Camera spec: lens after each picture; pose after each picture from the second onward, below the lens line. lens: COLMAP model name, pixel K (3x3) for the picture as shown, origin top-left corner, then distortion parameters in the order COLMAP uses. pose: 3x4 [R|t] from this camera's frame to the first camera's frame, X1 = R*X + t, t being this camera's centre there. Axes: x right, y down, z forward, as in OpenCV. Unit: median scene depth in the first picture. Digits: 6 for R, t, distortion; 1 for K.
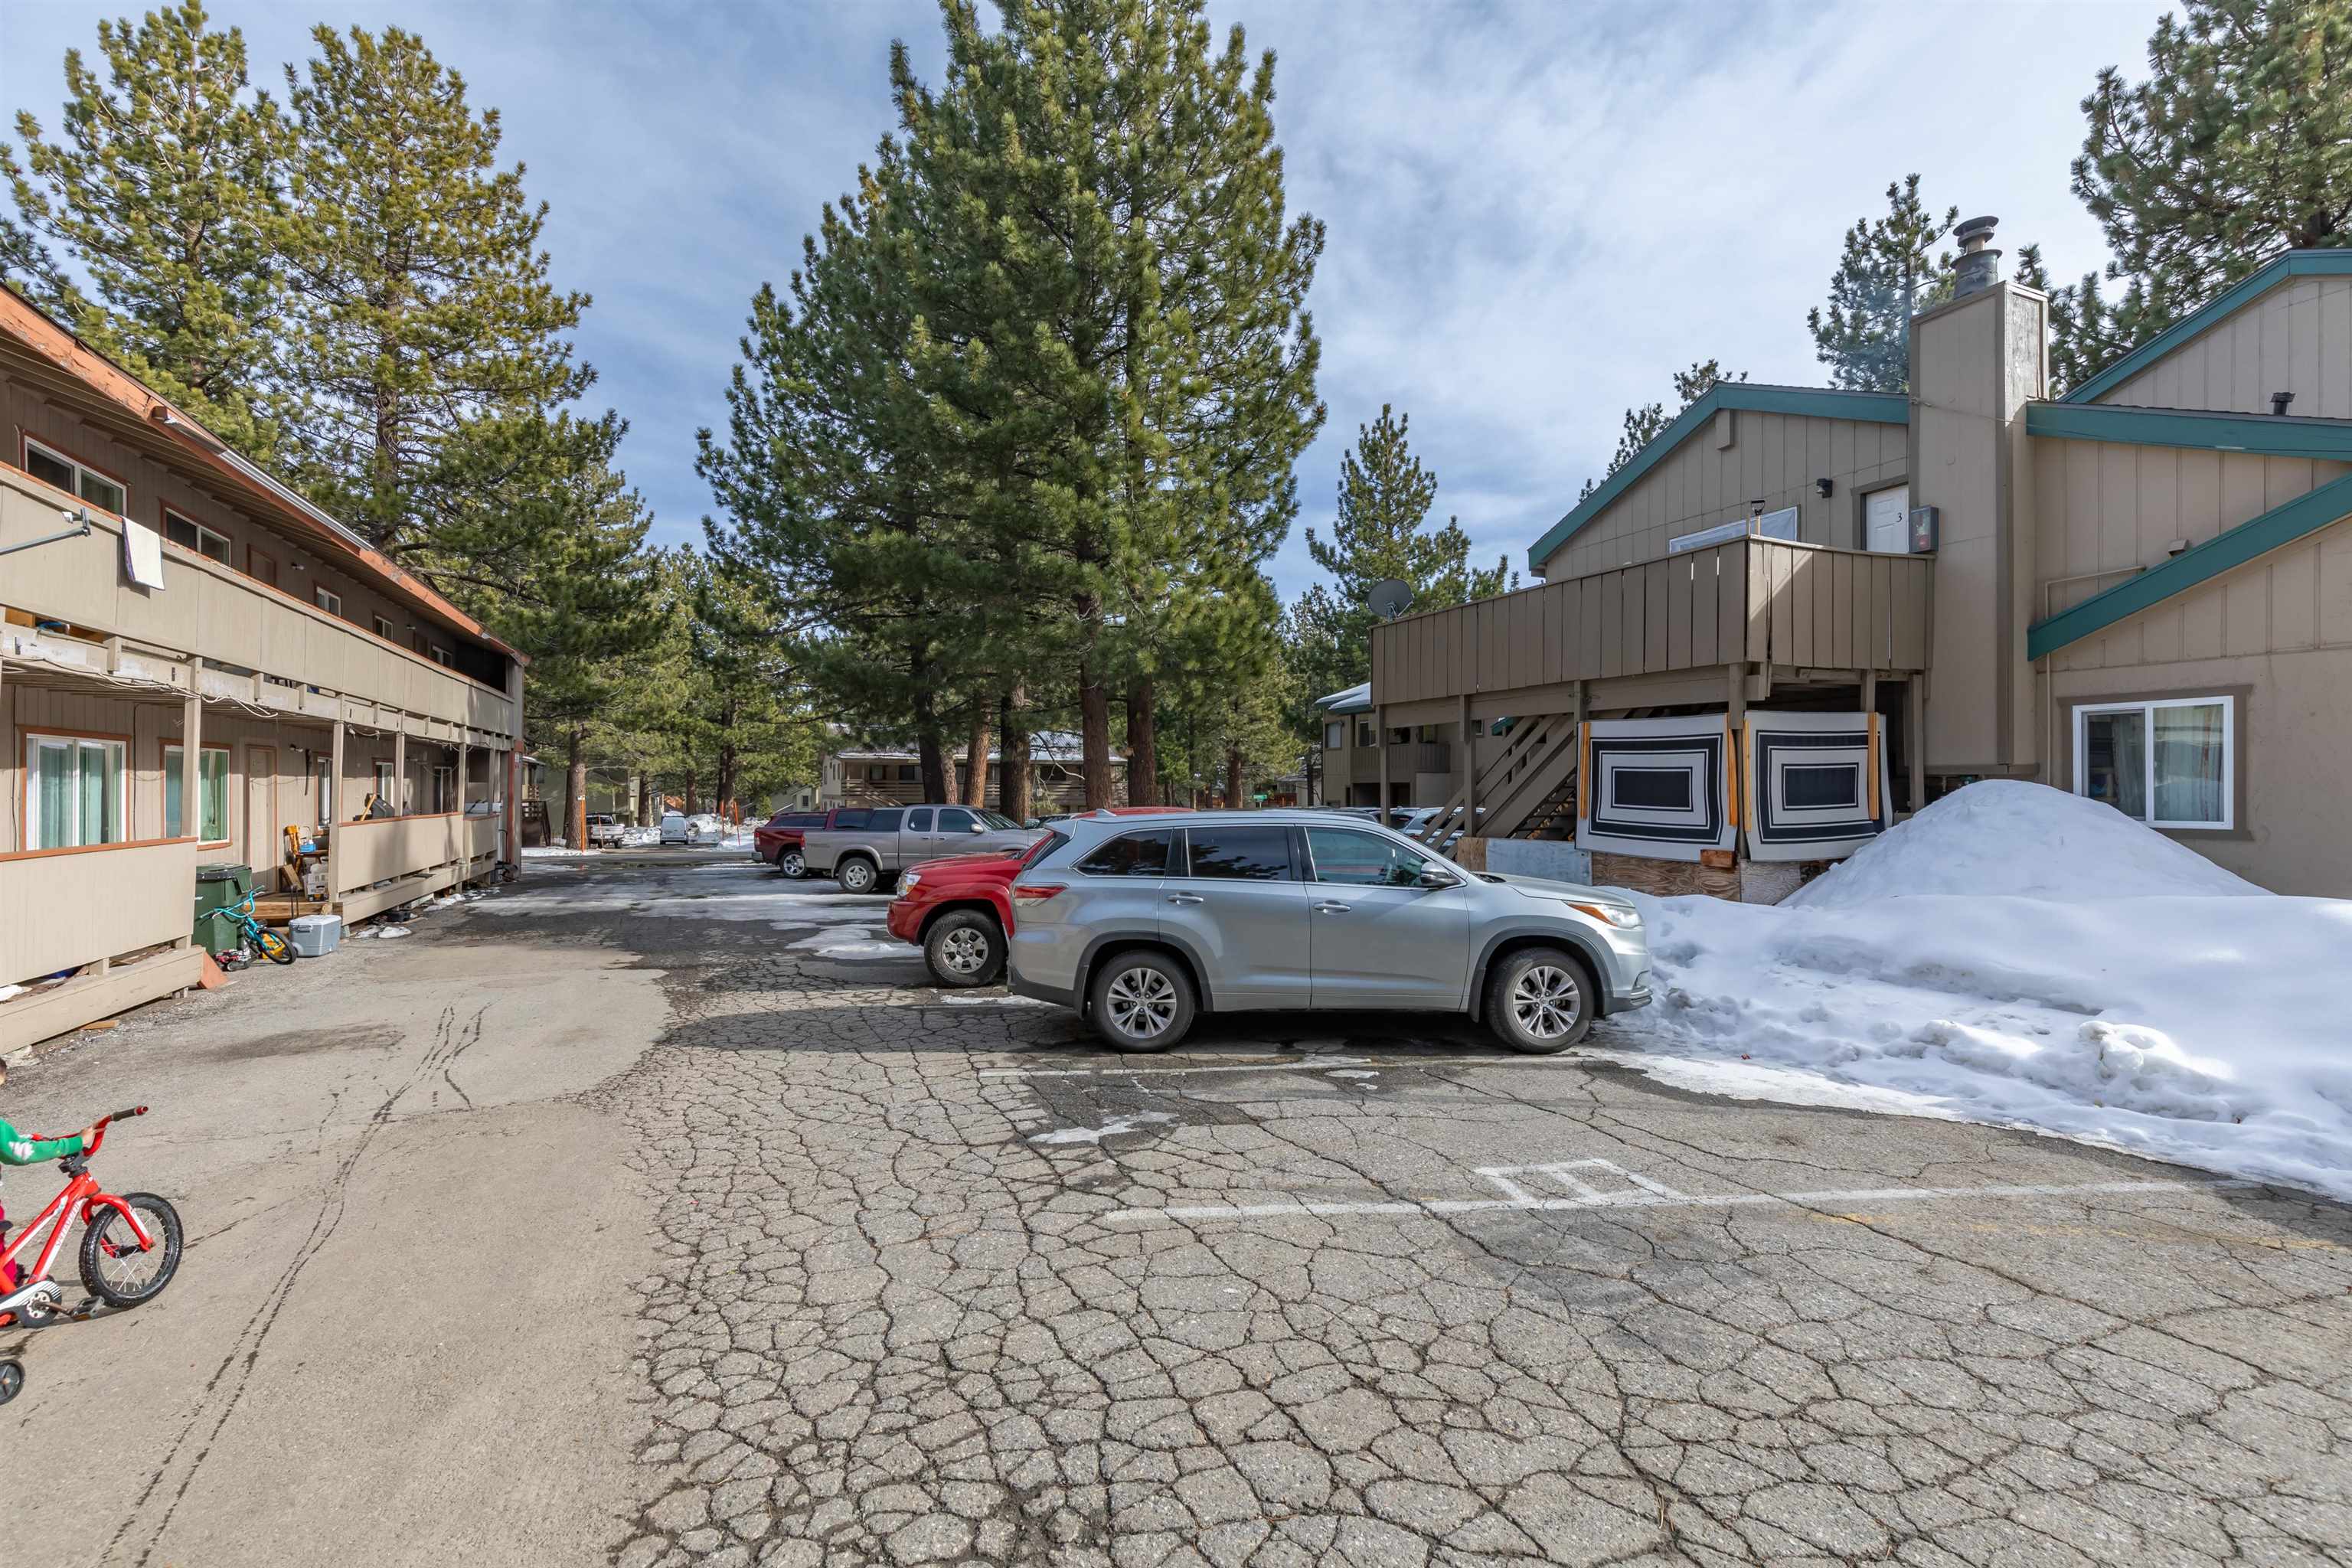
lens RADIAL K [[1054.5, 0, 1229.0], [0, 1054.5, 786.6], [0, 0, 1]] dist [0.010263, -0.000782]
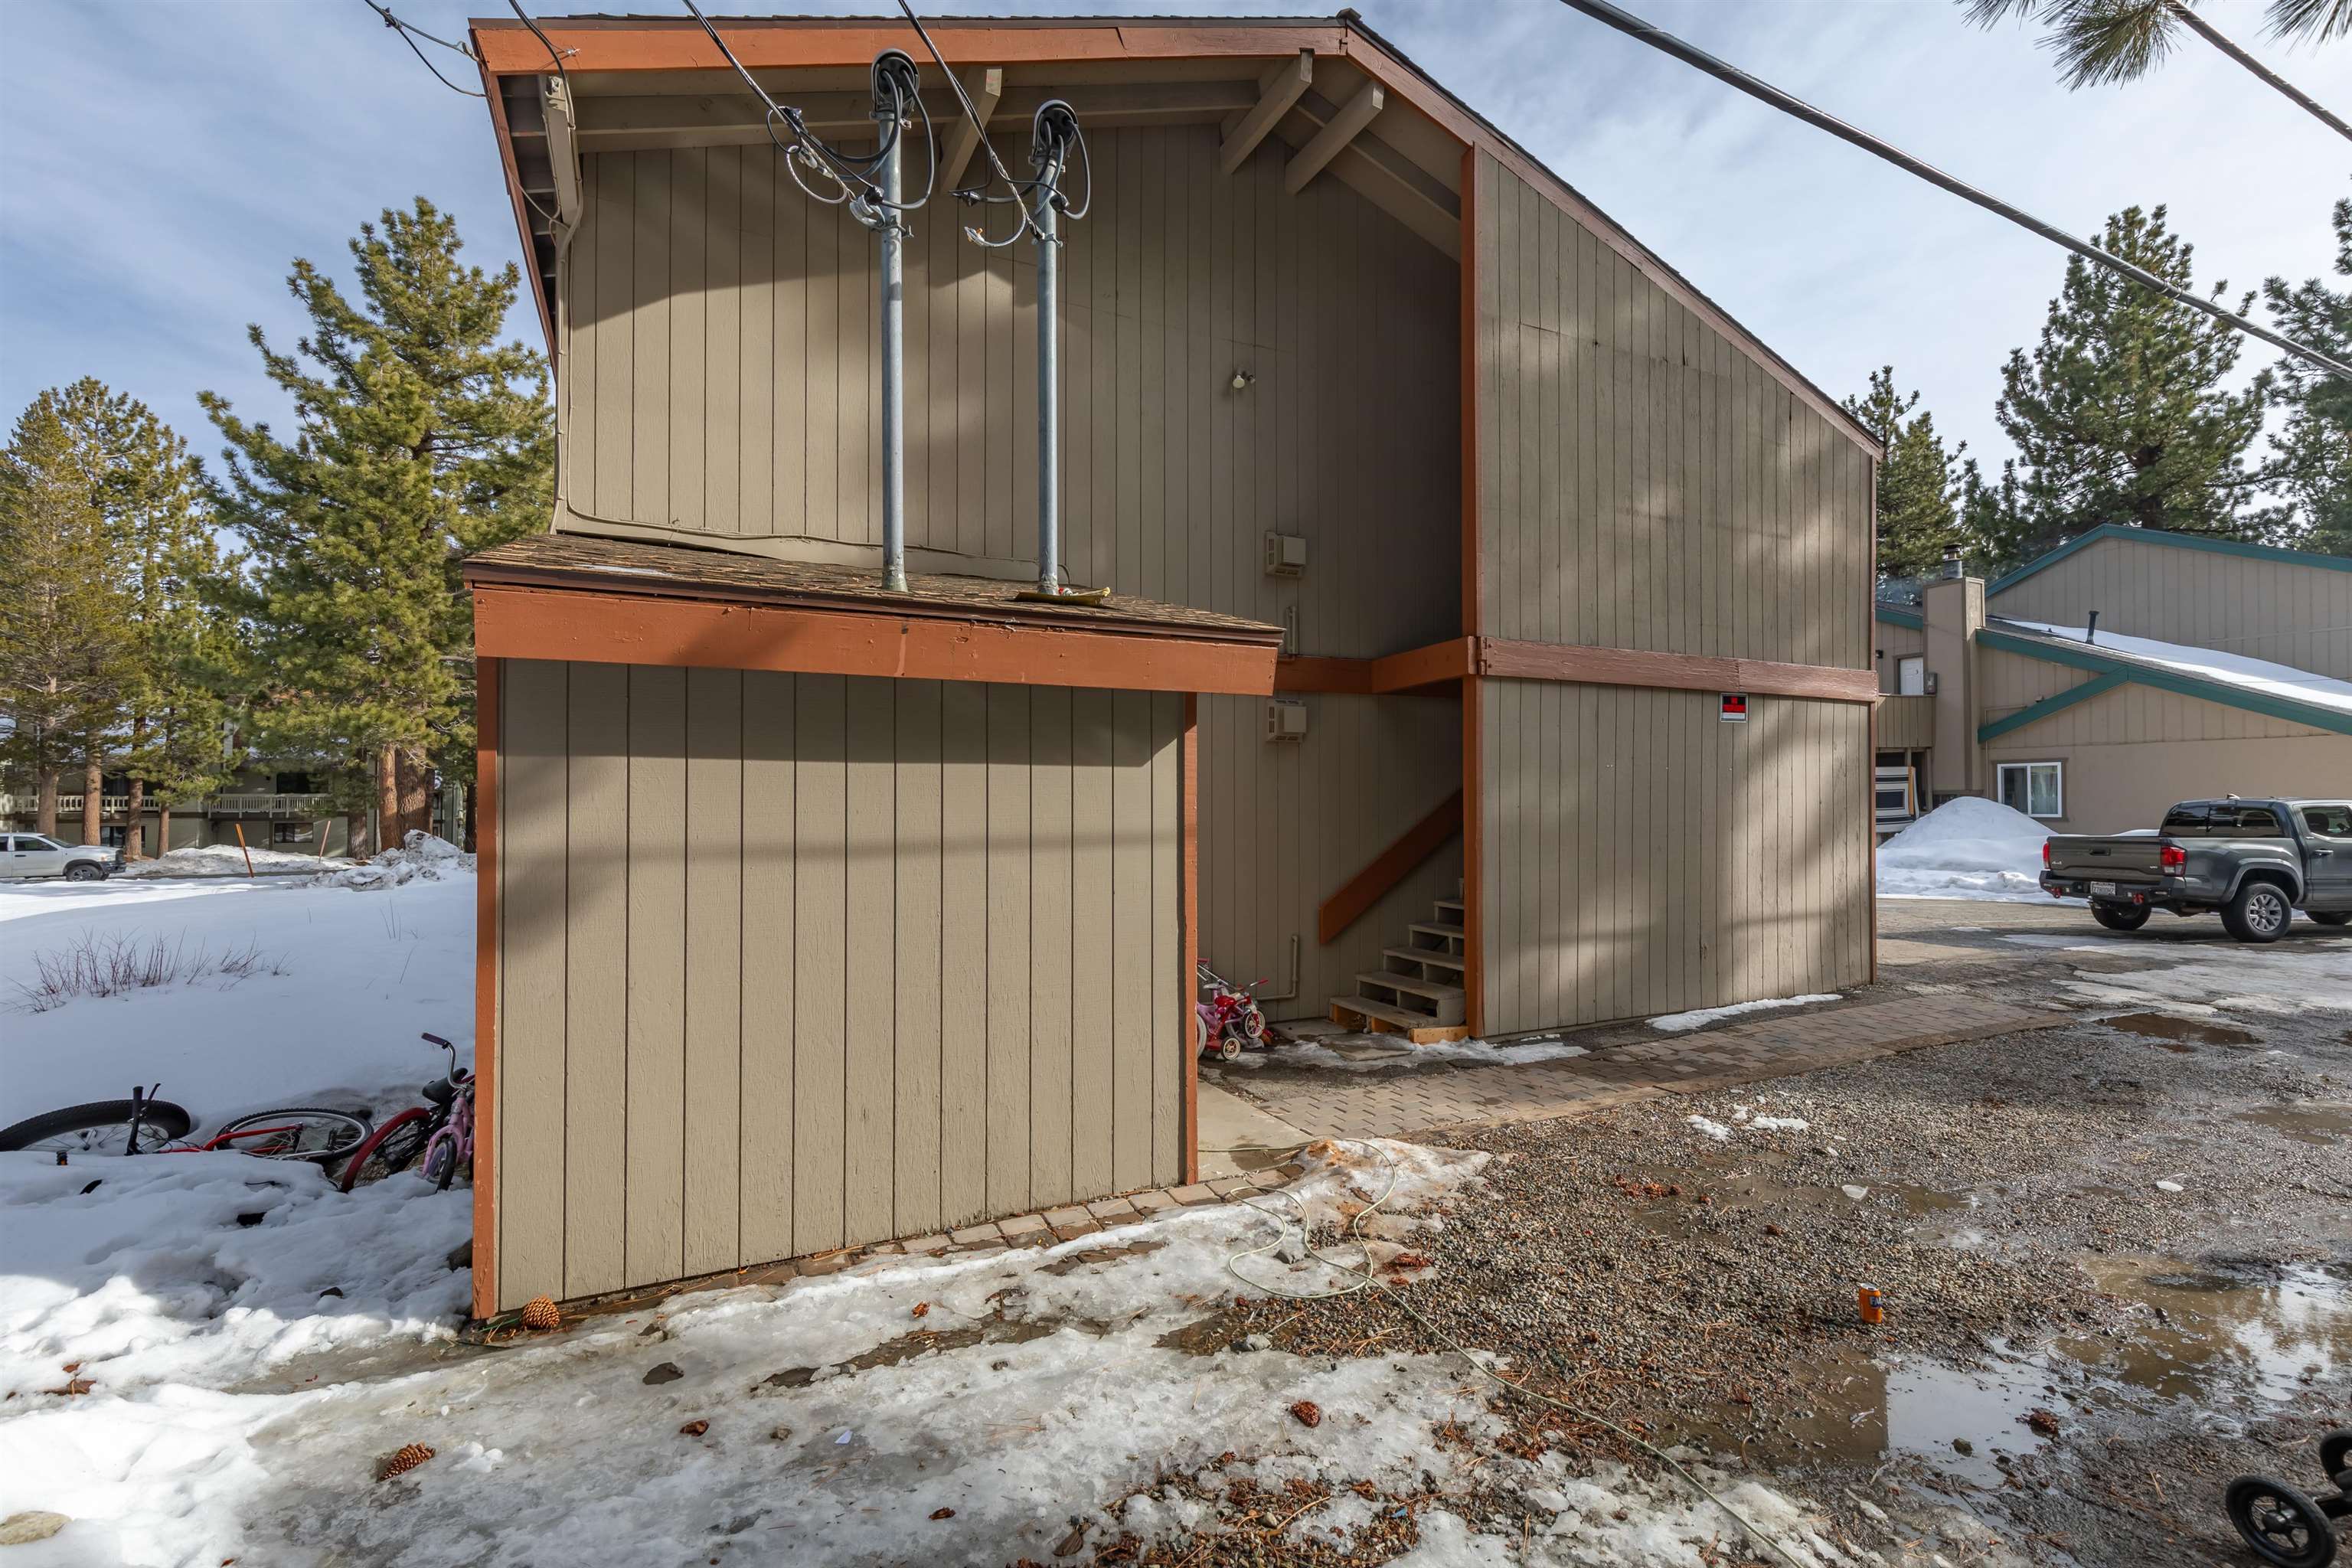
lens RADIAL K [[1054.5, 0, 1229.0], [0, 1054.5, 786.6], [0, 0, 1]] dist [0.010263, -0.000782]
pose [[0.999273, -0.000791, 0.038112, -0.877744], [0.001301, 0.999910, -0.013354, 0.000354], [-0.038098, 0.013394, 0.999184, -1.130348]]
